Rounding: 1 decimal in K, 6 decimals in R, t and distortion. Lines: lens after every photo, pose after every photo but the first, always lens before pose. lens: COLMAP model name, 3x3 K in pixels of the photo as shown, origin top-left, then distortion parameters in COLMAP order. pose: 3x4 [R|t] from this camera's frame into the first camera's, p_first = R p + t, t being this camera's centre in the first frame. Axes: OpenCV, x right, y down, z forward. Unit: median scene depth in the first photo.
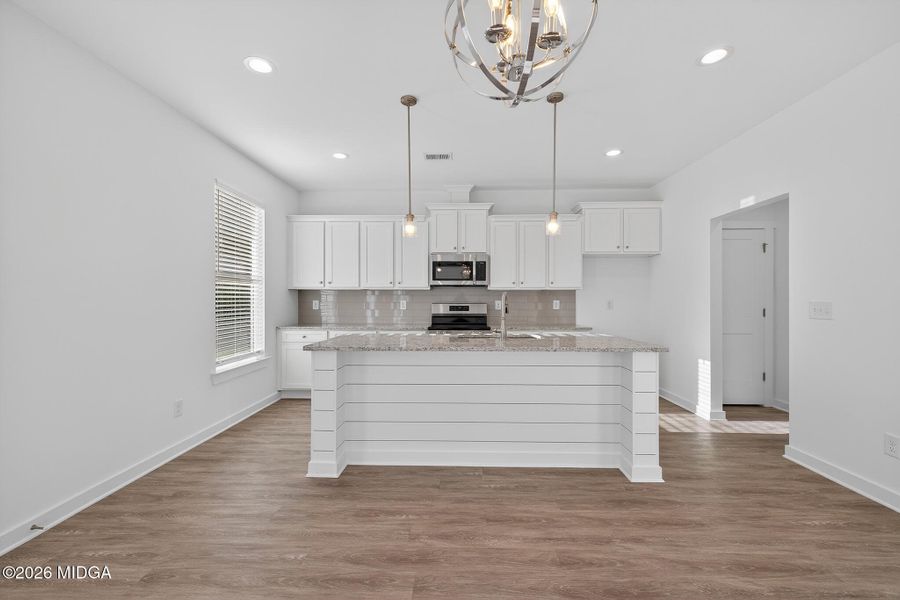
lens RADIAL K [[377.5, 0, 446.3], [0, 377.5, 303.3], [0, 0, 1]] dist [0.004200, 0.000301]
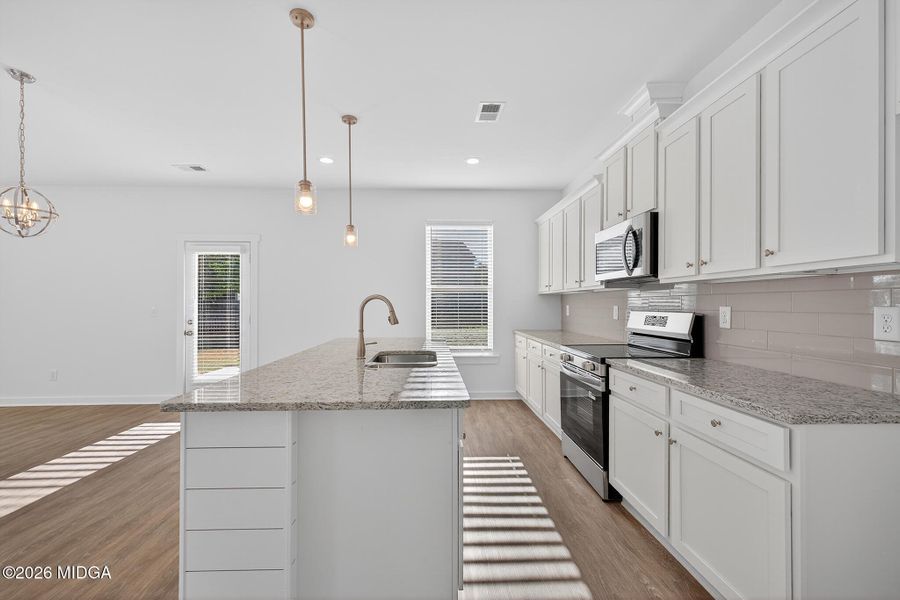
lens RADIAL K [[377.5, 0, 443.5], [0, 377.5, 305.6], [0, 0, 1]] dist [0.004200, 0.000301]
pose [[0.074848, 0.003317, -0.997189, 0.748679], [-0.009778, 0.999949, 0.002592, -0.008941], [0.997147, 0.009556, 0.074876, 0.901411]]
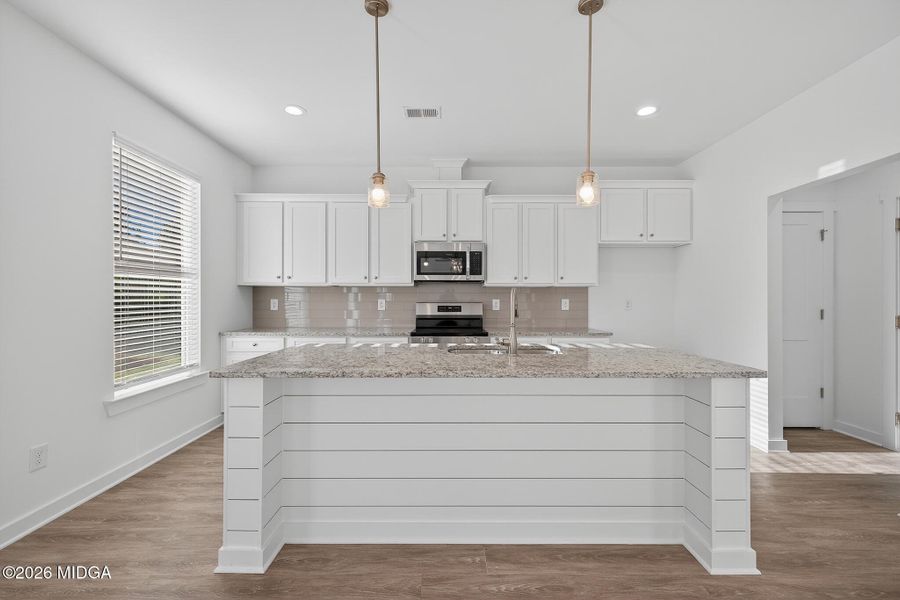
lens RADIAL K [[377.5, 0, 446.9], [0, 377.5, 300.7], [0, 0, 1]] dist [0.004200, 0.000301]
pose [[0.999530, 0.000294, 0.030648, 0.004631], [-0.000192, 0.999994, -0.003313, -0.002846], [-0.030649, 0.003306, 0.999525, 0.239056]]
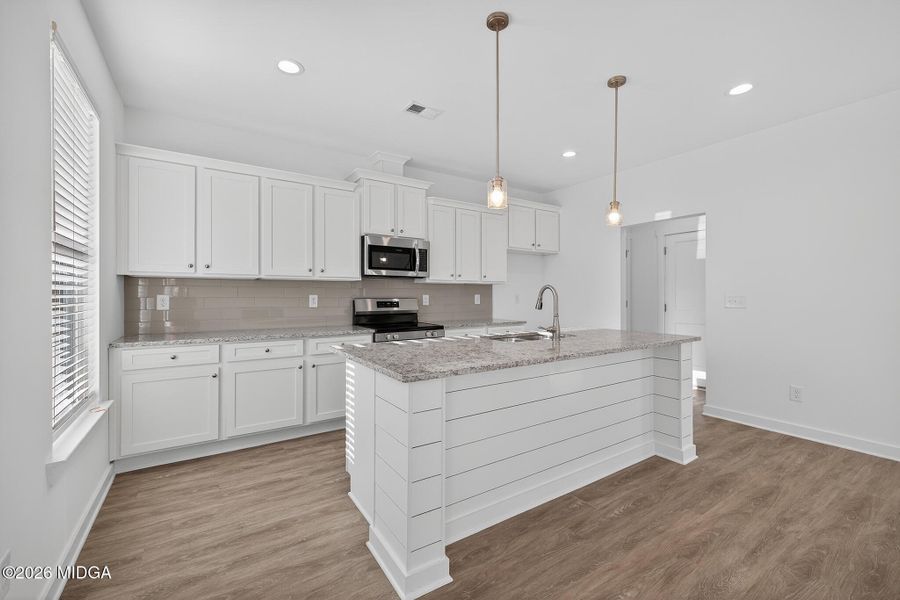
lens RADIAL K [[377.5, 0, 447.1], [0, 377.5, 297.4], [0, 0, 1]] dist [0.004200, 0.000301]
pose [[0.818090, -0.004438, 0.575073, -0.455685], [0.005309, 0.999986, 0.000165, -0.002008], [-0.575066, 0.002918, 0.818102, 0.349980]]
